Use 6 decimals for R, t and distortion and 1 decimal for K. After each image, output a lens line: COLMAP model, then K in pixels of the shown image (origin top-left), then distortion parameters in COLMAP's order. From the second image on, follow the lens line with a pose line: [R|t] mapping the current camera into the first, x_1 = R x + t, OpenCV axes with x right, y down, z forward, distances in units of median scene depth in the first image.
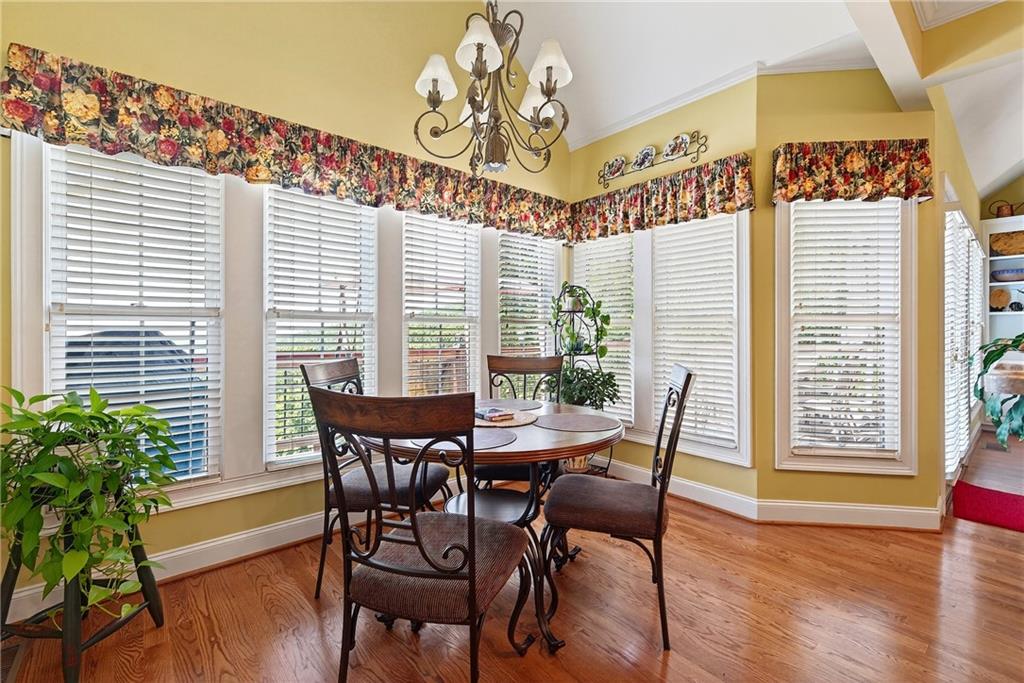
lens RADIAL K [[445.4, 0, 513.4], [0, 445.4, 330.8], [0, 0, 1]] dist [0.004431, -0.000397]
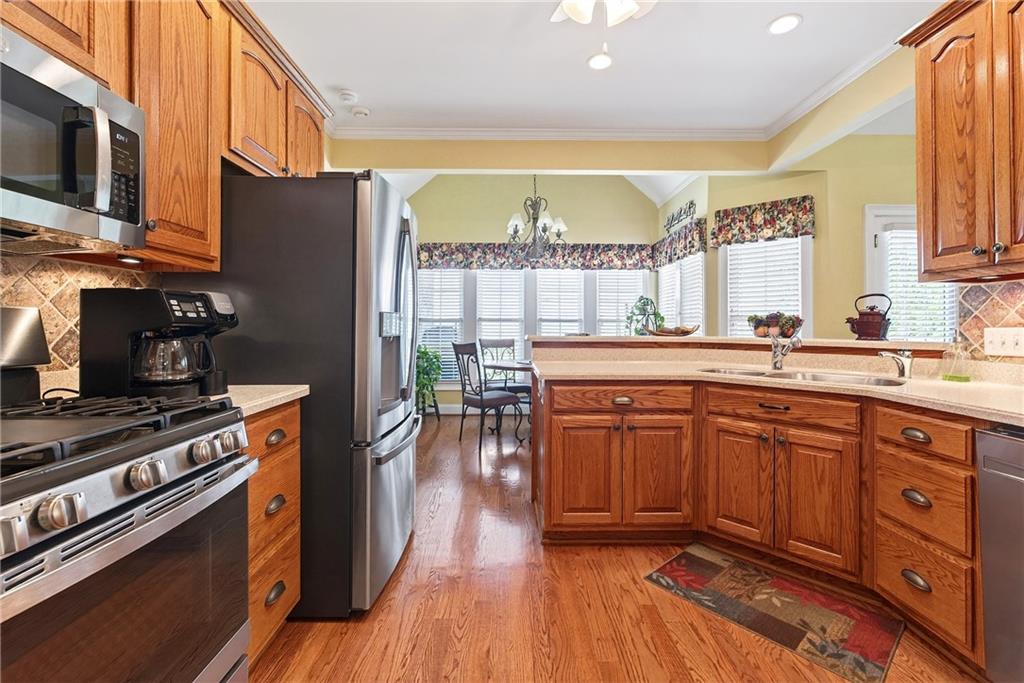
lens RADIAL K [[445.4, 0, 513.5], [0, 445.4, 321.2], [0, 0, 1]] dist [0.004431, -0.000397]
pose [[0.766825, -0.009182, -0.641791, 1.096176], [0.000192, 0.999901, -0.014076, 0.003630], [0.641857, 0.010671, 0.766750, -0.719613]]
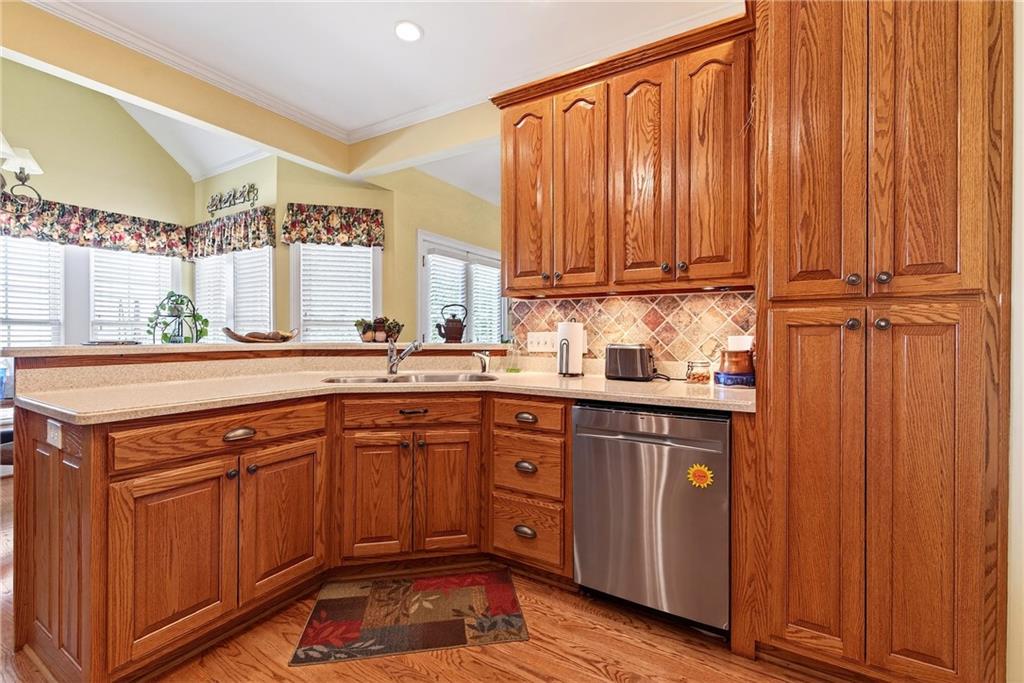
lens RADIAL K [[445.4, 0, 510.2], [0, 445.4, 336.1], [0, 0, 1]] dist [0.004431, -0.000397]
pose [[0.950083, -0.002574, 0.311986, 0.851879], [0.001191, 0.999989, 0.004622, 0.007665], [-0.311994, -0.004019, 0.950076, -0.613445]]
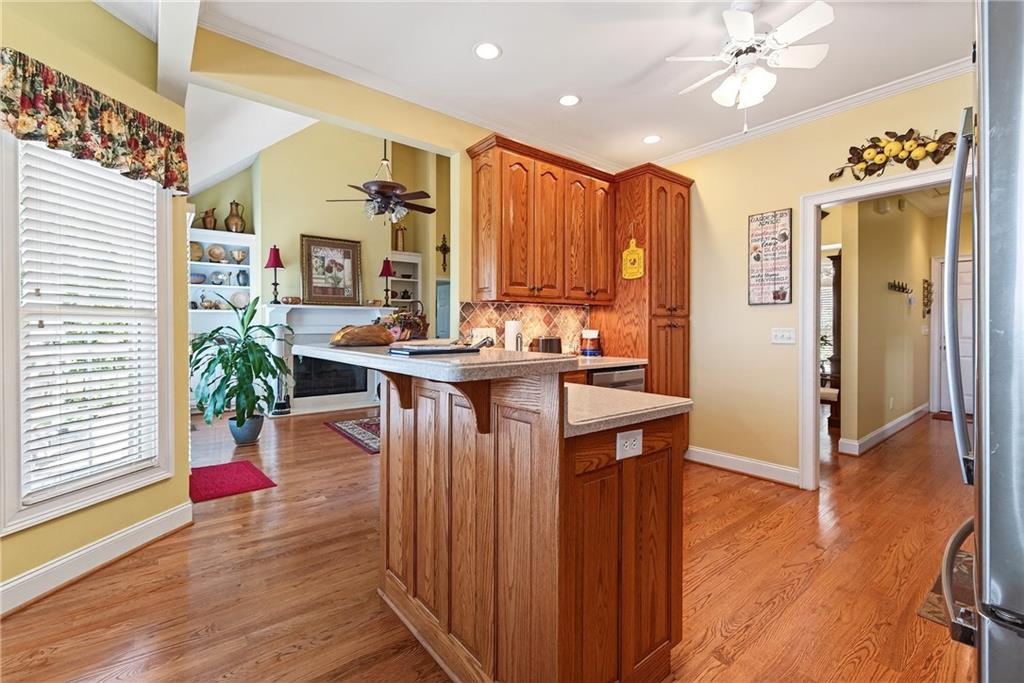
lens RADIAL K [[445.4, 0, 516.1], [0, 445.4, 327.9], [0, 0, 1]] dist [0.004431, -0.000397]
pose [[0.032140, -0.005907, 0.999466, -0.044787], [-0.001675, 0.999981, 0.005963, -0.005094], [-0.999482, -0.001866, 0.032130, 0.222847]]
